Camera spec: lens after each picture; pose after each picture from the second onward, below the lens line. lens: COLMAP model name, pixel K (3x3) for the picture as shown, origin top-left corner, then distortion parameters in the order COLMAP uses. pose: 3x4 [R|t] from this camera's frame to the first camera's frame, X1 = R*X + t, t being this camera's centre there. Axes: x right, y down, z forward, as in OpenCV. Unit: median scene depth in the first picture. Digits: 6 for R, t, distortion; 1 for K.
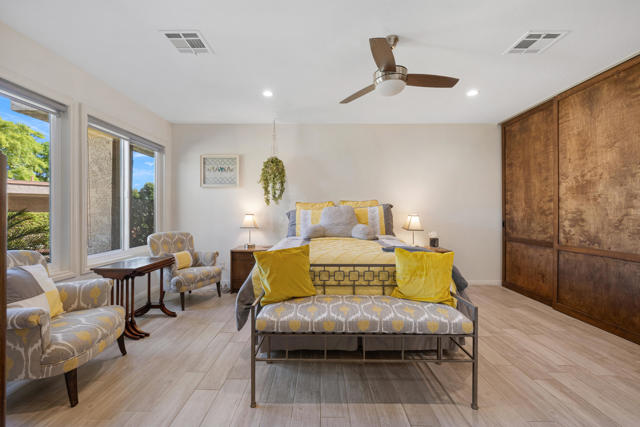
lens RADIAL K [[268.8, 0, 318.2], [0, 268.8, 210.9], [0, 0, 1]] dist [0.001098, 0.000130]
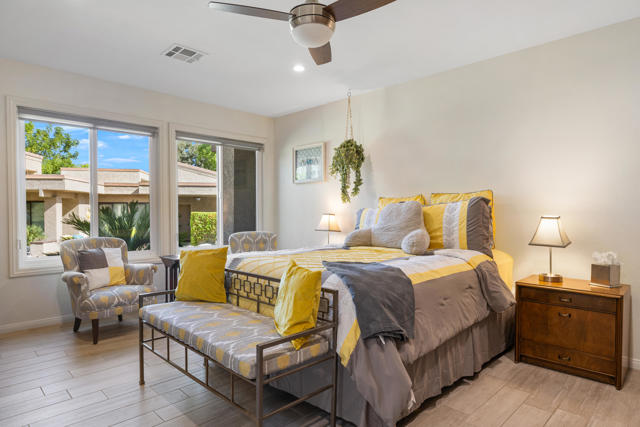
lens RADIAL K [[381.2, 0, 320.0], [0, 381.2, 213.5], [0, 0, 1]] dist [-0.008248, -0.001137]
pose [[0.708898, 0.003437, -0.705303, 0.597609], [0.003569, 0.999958, 0.008460, 0.002056], [0.705302, -0.008514, 0.708855, 0.175400]]
